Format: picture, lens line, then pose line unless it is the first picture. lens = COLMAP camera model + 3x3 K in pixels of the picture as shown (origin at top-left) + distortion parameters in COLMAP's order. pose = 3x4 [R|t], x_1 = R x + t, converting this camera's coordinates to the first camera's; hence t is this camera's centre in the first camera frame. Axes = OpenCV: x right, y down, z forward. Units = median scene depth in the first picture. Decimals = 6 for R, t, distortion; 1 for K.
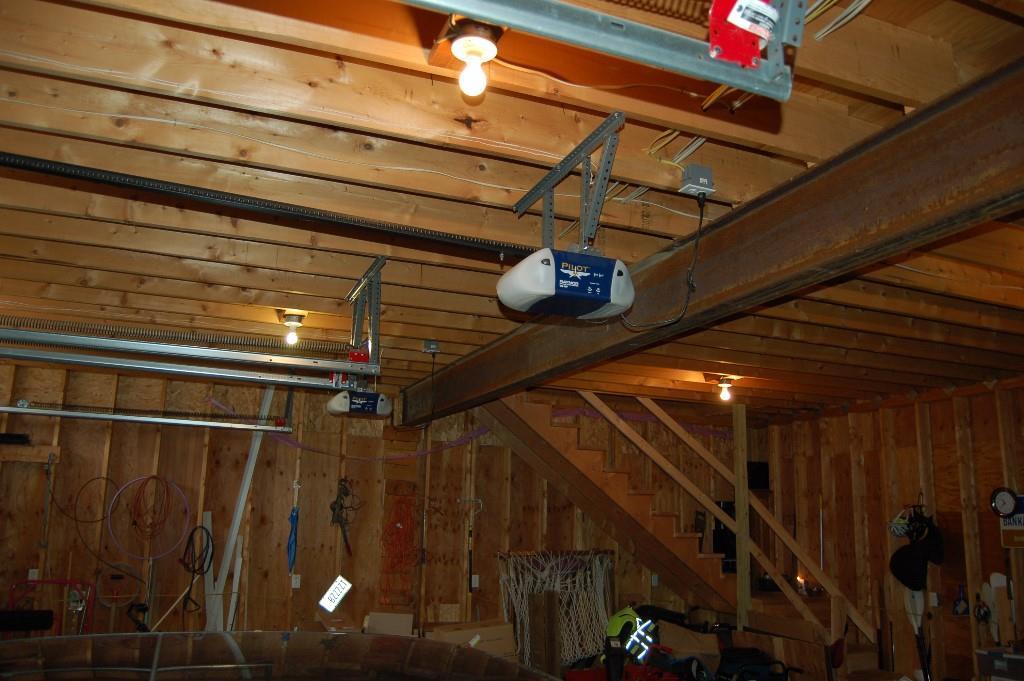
lens RADIAL K [[791.1, 0, 509.0], [0, 791.1, 345.2], [0, 0, 1]] dist [-0.092707, 0.032353]
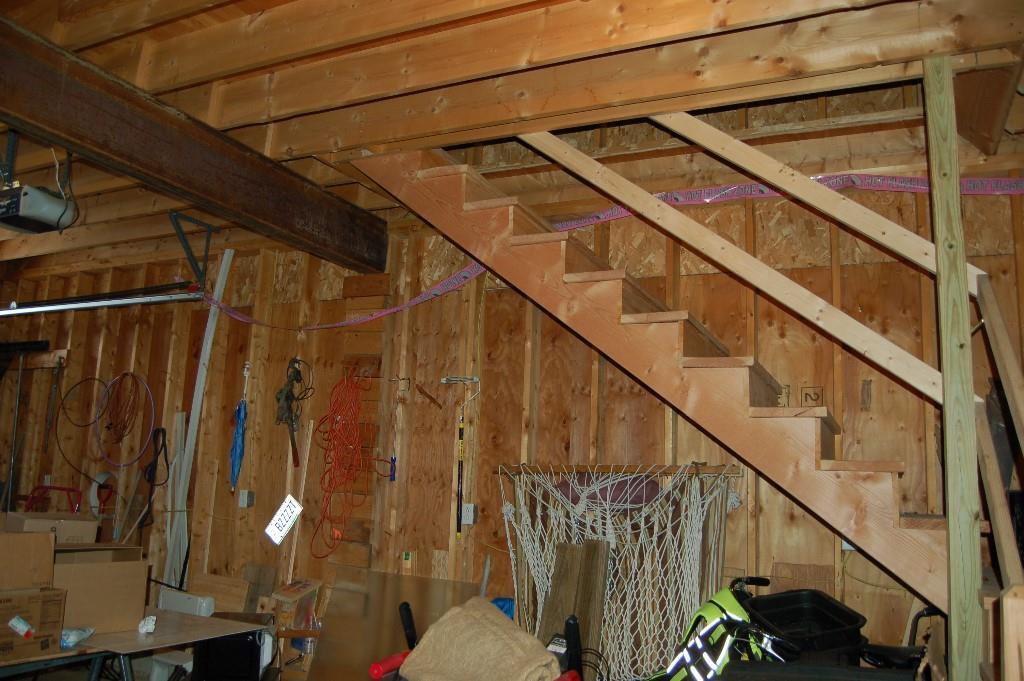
lens RADIAL K [[791.1, 0, 510.8], [0, 791.1, 347.0], [0, 0, 1]] dist [-0.092707, 0.032353]
pose [[0.683727, -0.120748, -0.719678, 0.456821], [0.131000, 0.990504, -0.041732, 0.227137], [0.717883, -0.065744, 0.693053, 0.687699]]
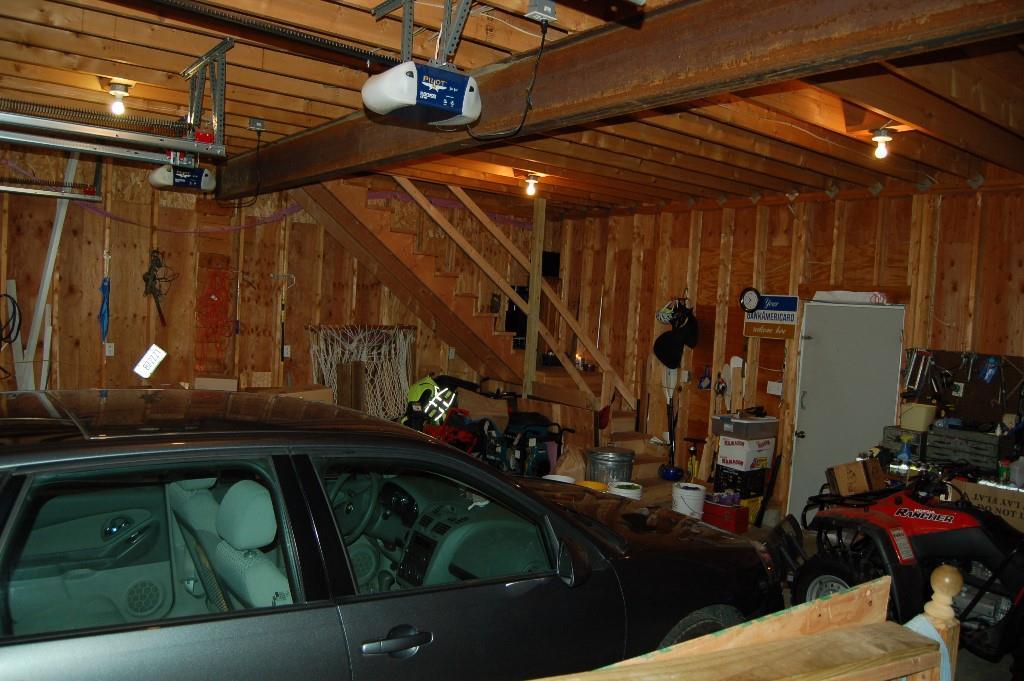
lens RADIAL K [[791.1, 0, 510.1], [0, 791.1, 343.5], [0, 0, 1]] dist [-0.092707, 0.032353]
pose [[0.964027, 0.018063, 0.265188, -0.037446], [-0.089684, 0.961287, 0.260547, -0.014125], [-0.250216, -0.274957, 0.928327, -0.063783]]
